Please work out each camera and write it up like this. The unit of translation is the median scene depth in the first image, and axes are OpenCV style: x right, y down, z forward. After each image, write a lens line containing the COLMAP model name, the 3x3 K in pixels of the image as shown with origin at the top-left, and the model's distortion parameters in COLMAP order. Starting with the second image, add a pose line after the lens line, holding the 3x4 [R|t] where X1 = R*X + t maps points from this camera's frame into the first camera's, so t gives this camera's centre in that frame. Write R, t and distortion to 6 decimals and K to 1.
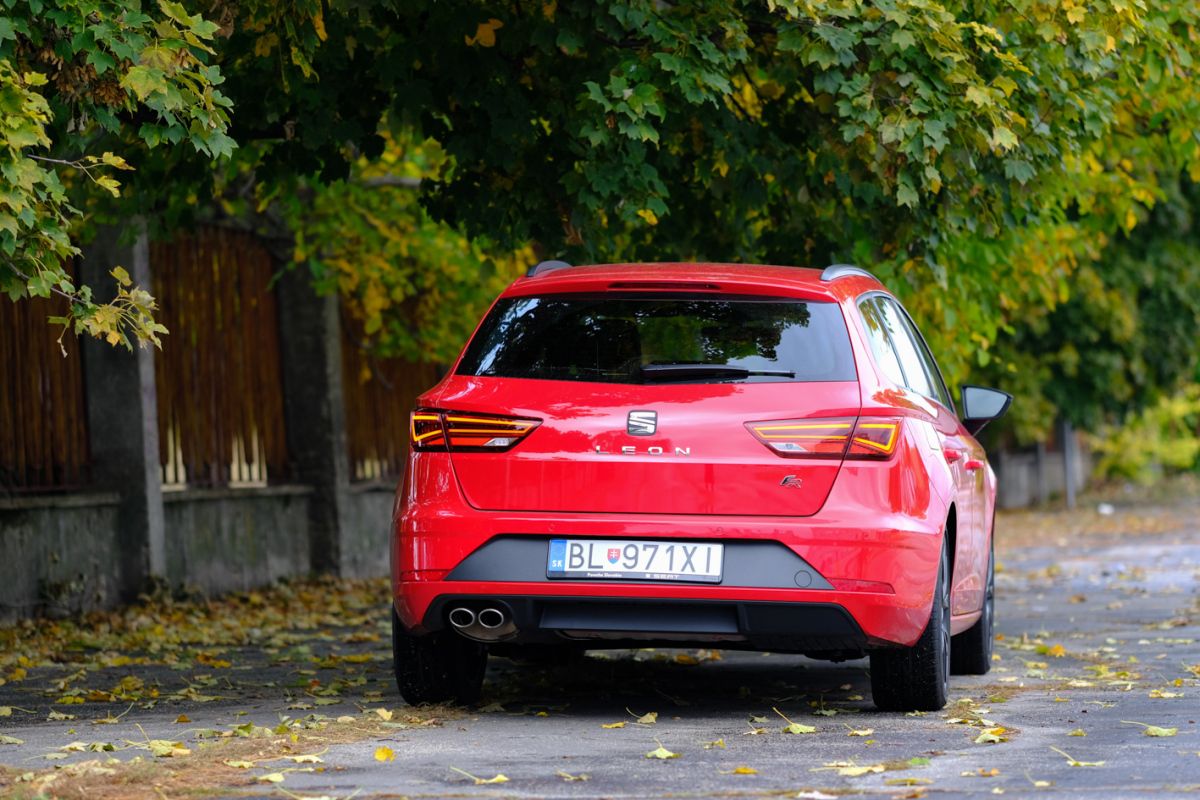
lens RADIAL K [[4511.4, 0, 649.9], [0, 4511.4, 397.2], [0, 0, 1]] dist [0.234643, -5.447359]
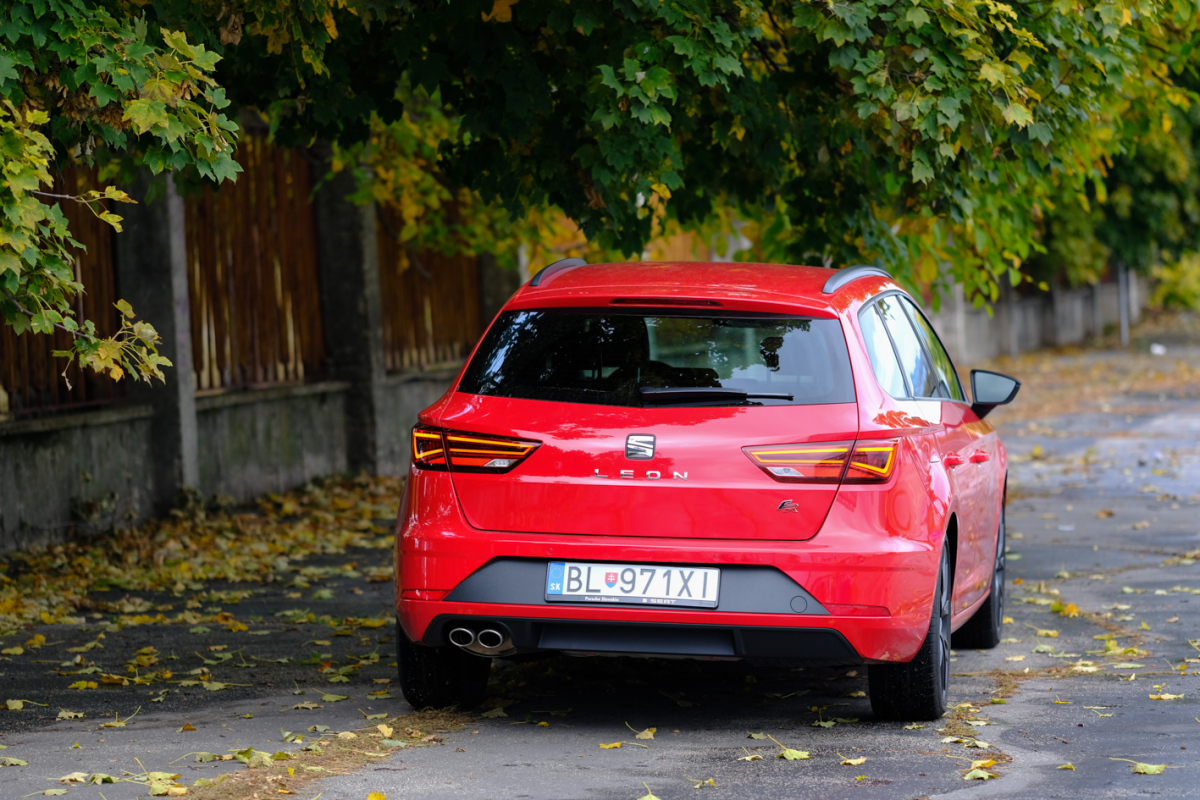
lens RADIAL K [[4507.2, 0, 600.0], [0, 4507.2, 400.0], [0, 0, 1]] dist [0.126593, -2.142081]
pose [[0.999724, 0.006673, -0.022505, 0.011387], [-0.005842, 0.999307, 0.036771, -0.040339], [0.022735, -0.036630, 0.999070, -0.005759]]
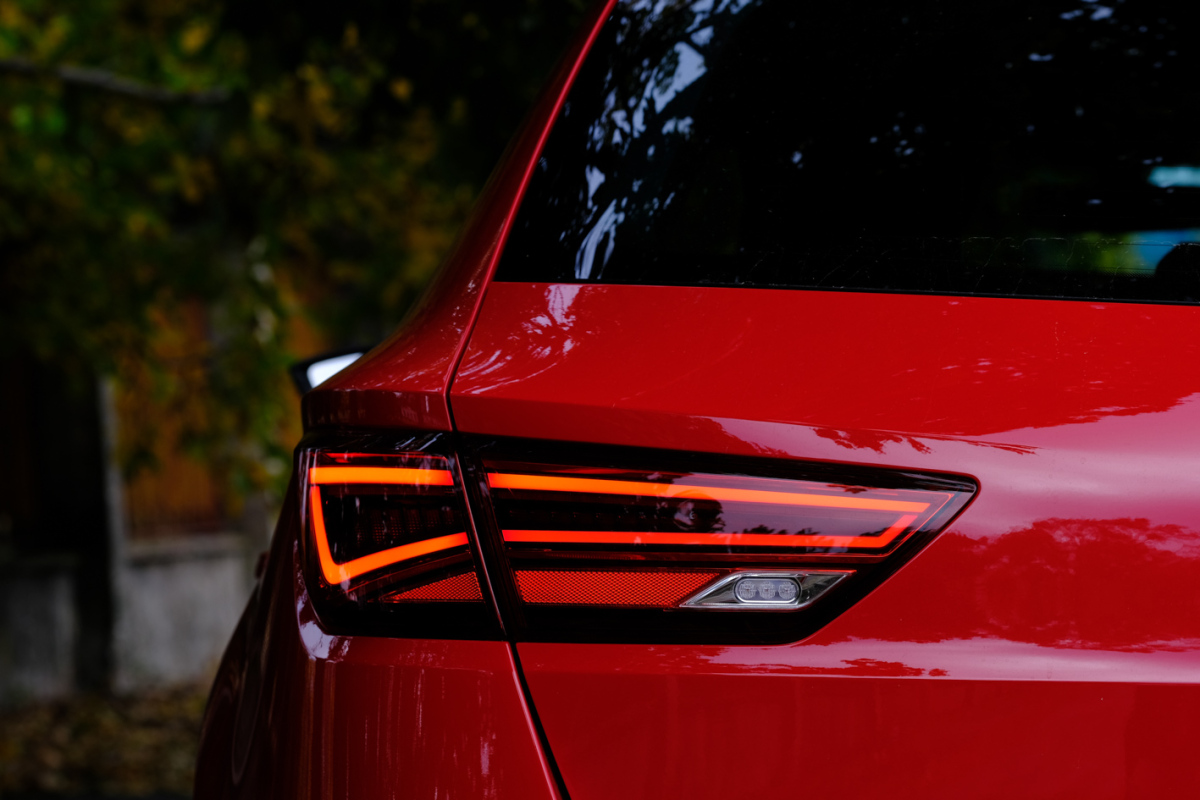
lens RADIAL K [[5777.4, 0, 600.0], [0, 5777.4, 400.0], [0, 0, 1]] dist [0.139647, 0.897670]
pose [[0.998402, -0.003060, 0.056424, -0.054356], [0.003277, 0.999988, -0.003746, 0.001979], [-0.056412, 0.003925, 0.998400, 0.716287]]
